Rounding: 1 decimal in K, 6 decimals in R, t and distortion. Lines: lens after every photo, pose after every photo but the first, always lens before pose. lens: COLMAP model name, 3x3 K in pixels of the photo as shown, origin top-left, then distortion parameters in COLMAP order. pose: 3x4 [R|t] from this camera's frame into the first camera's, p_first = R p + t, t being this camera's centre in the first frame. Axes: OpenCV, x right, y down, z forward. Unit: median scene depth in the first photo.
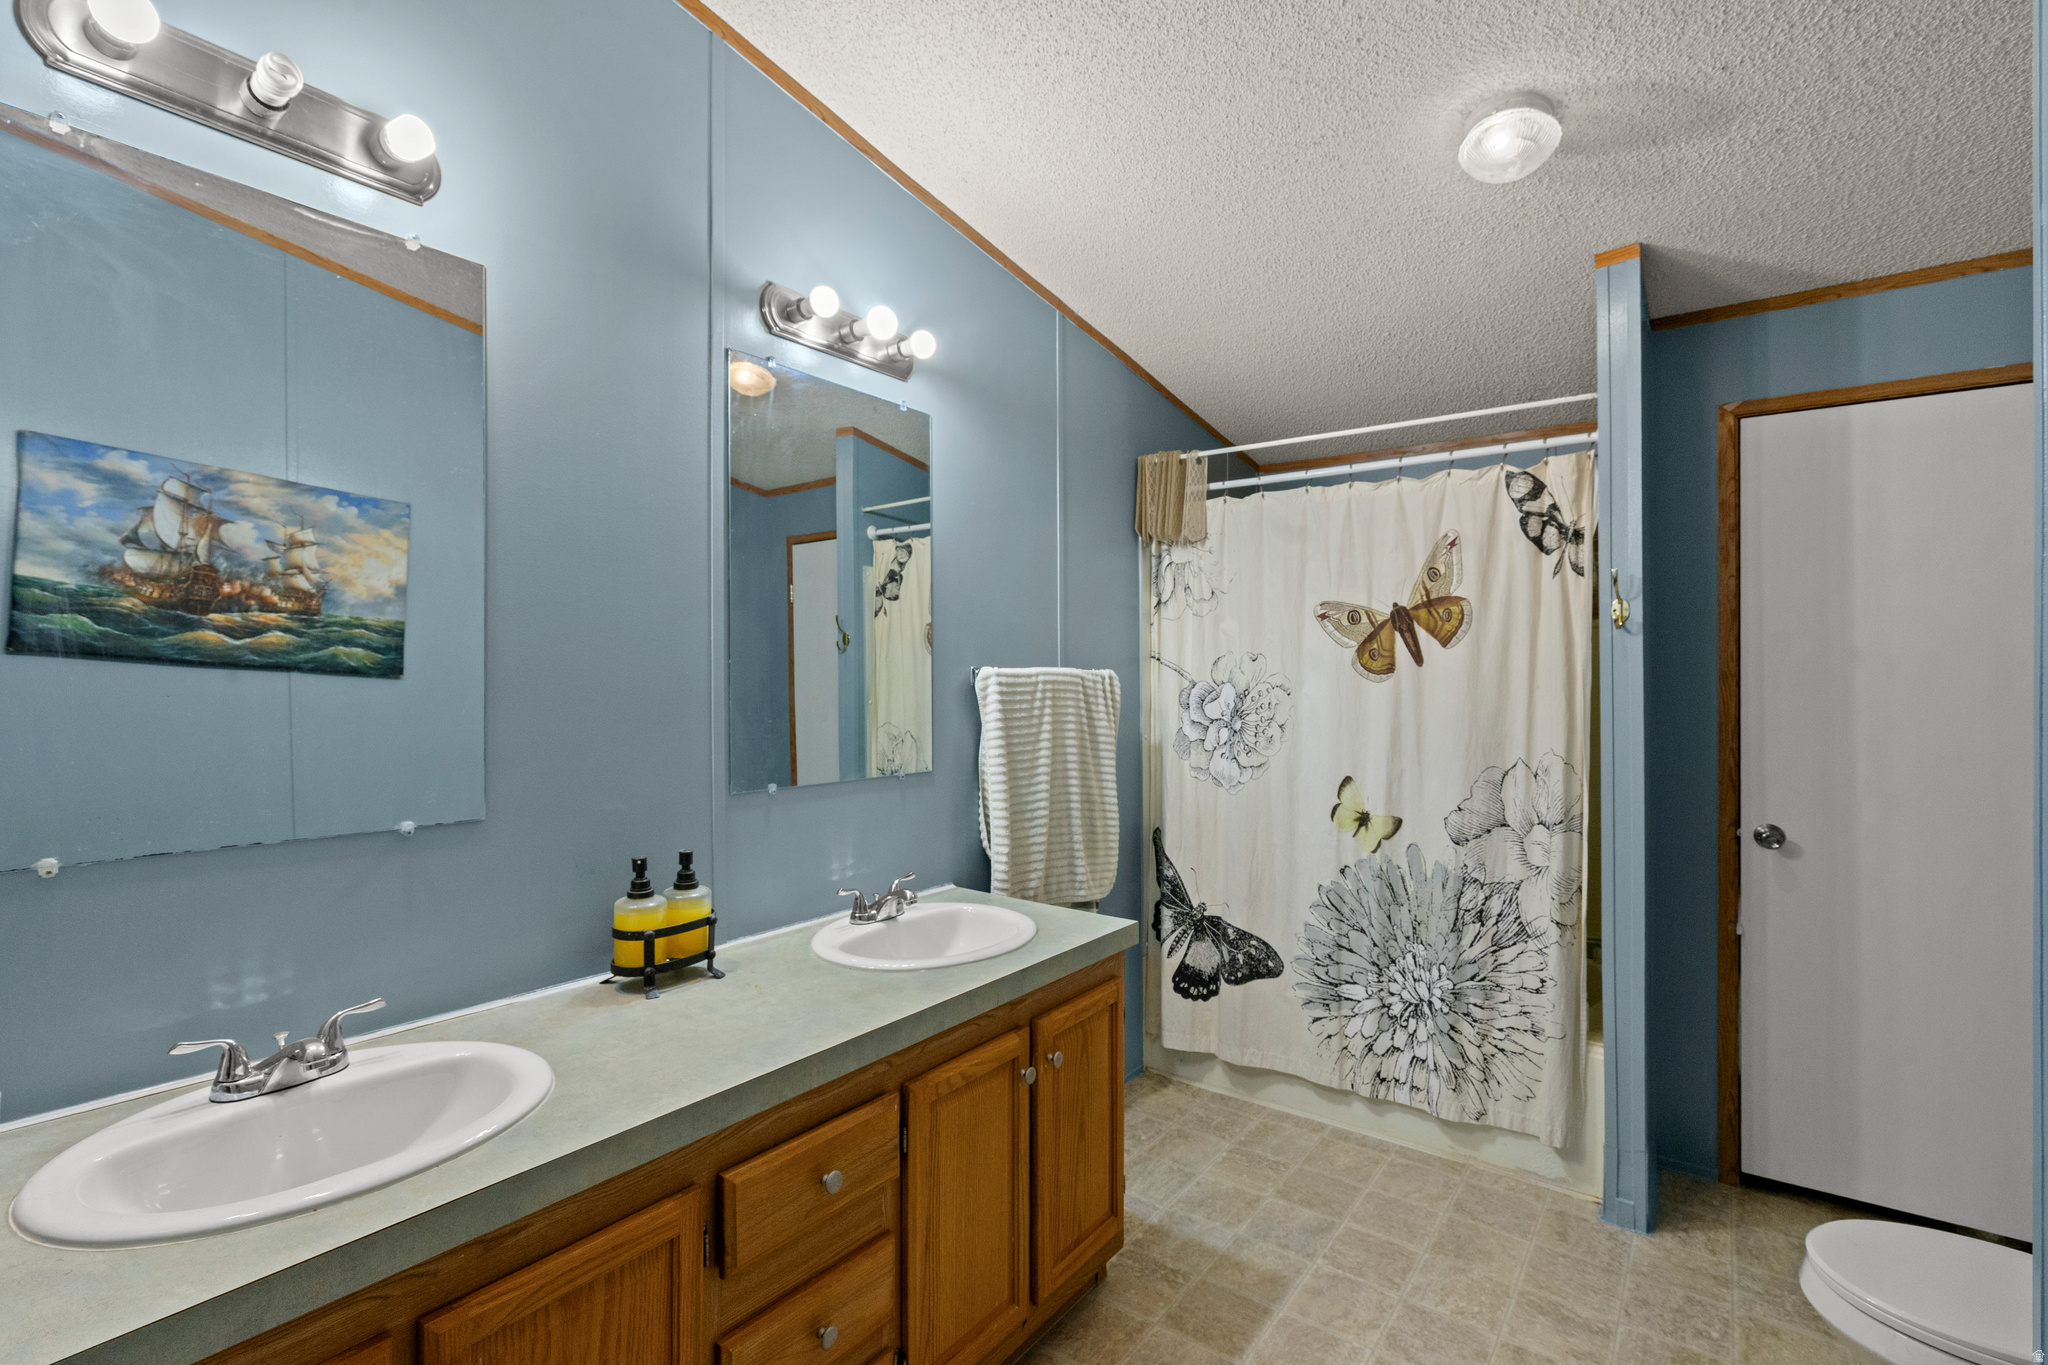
lens RADIAL K [[938.8, 0, 1024.9], [0, 938.8, 685.2], [0, 0, 1]] dist [0.002367, 0.001173]
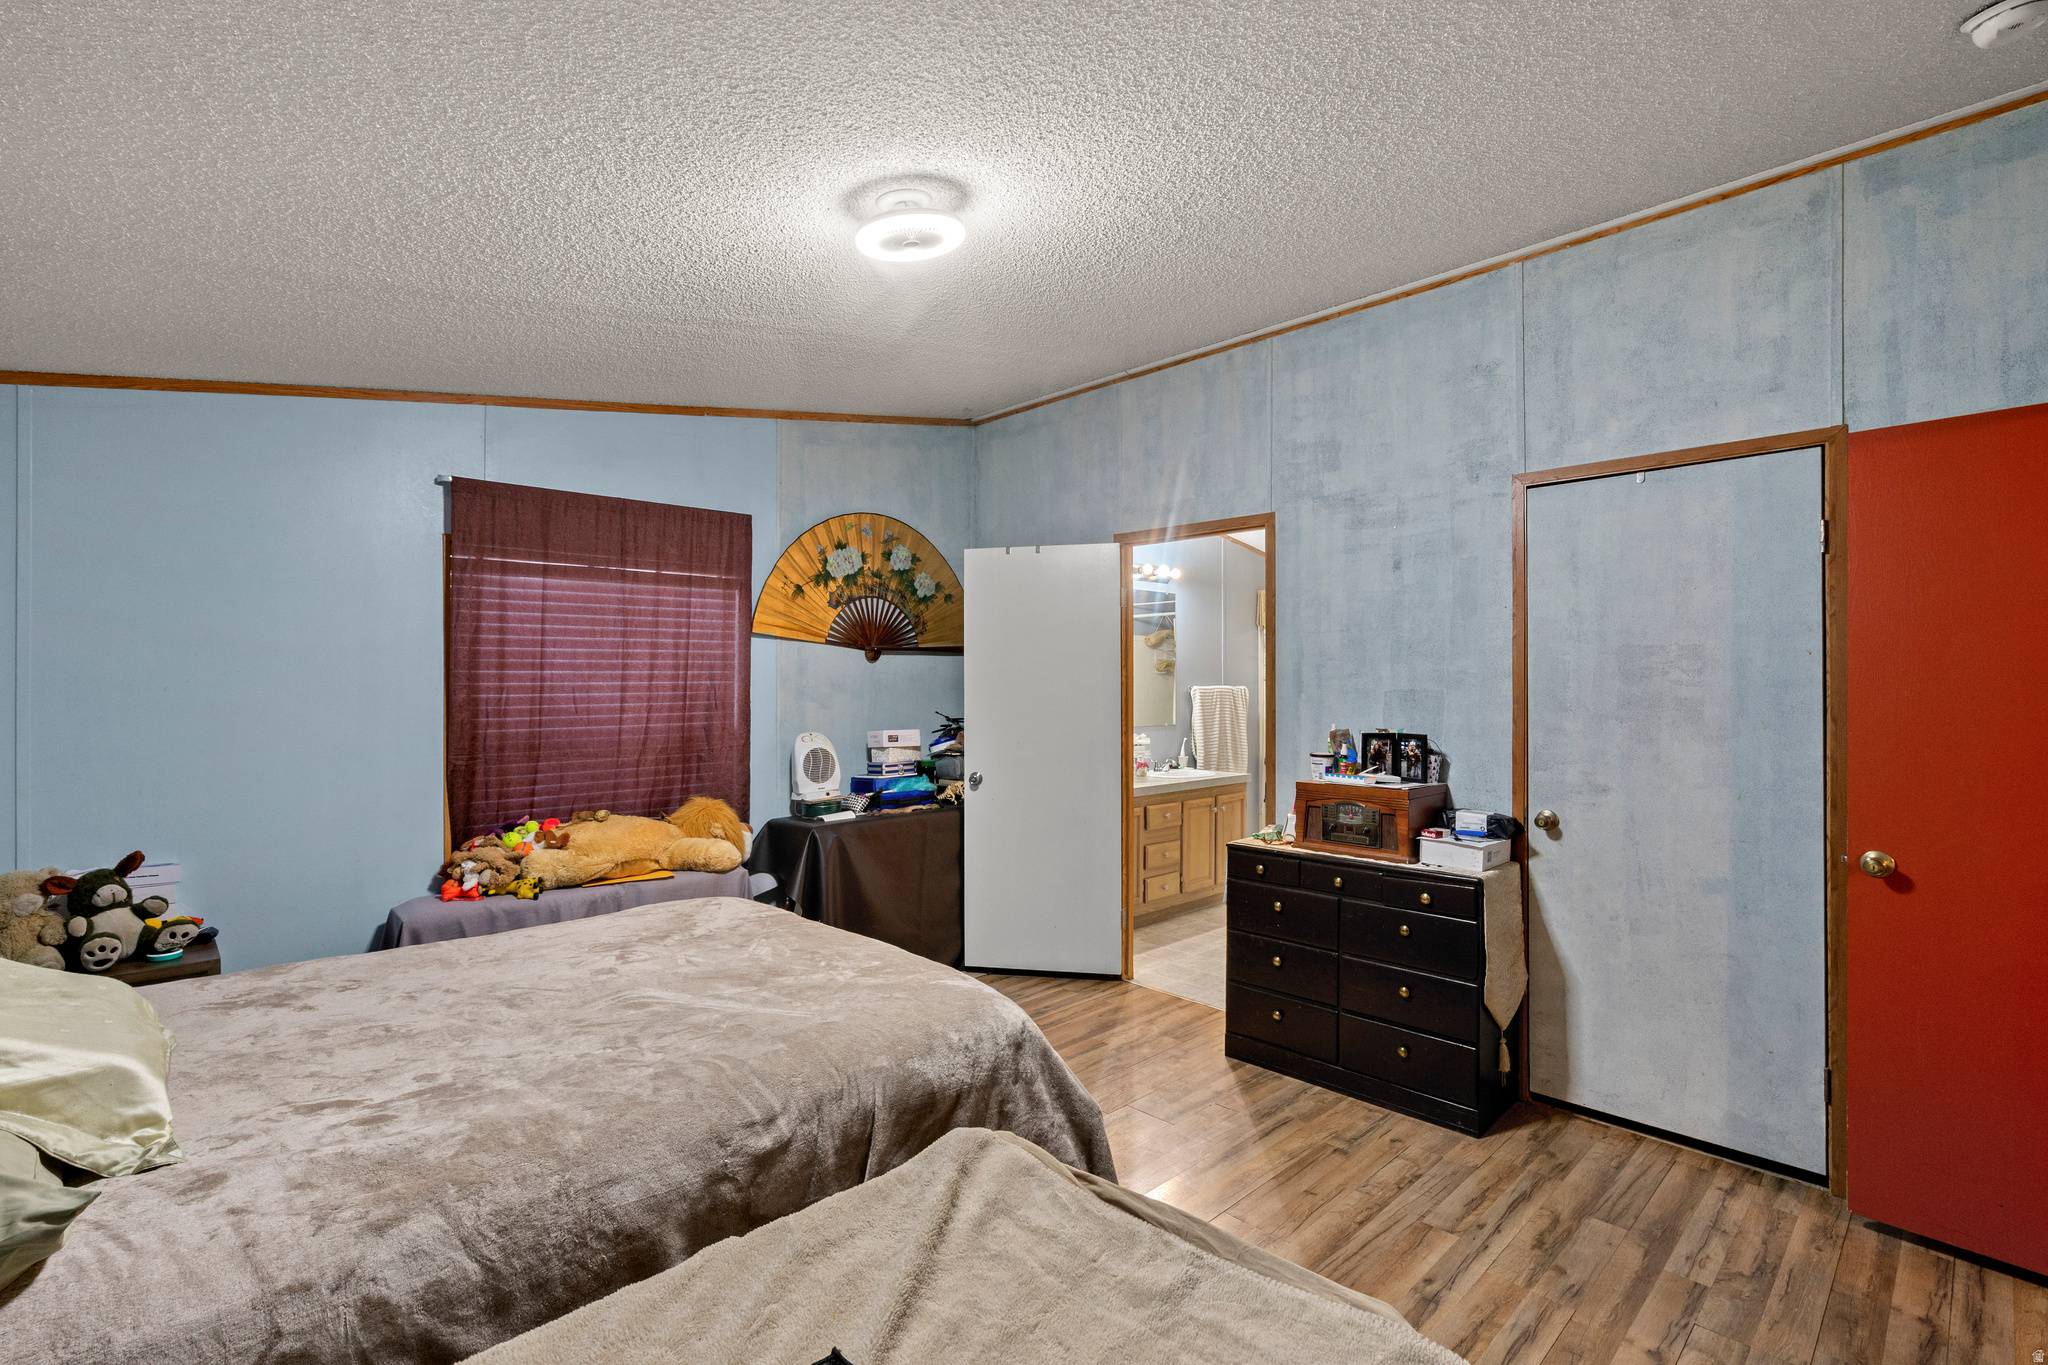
lens RADIAL K [[938.8, 0, 1014.3], [0, 938.8, 678.7], [0, 0, 1]] dist [0.002367, 0.001173]
pose [[0.985894, 0.006666, -0.167236, -0.102152], [-0.006840, 0.999976, -0.000465, -0.035549], [0.167229, 0.001602, 0.985917, -1.711083]]
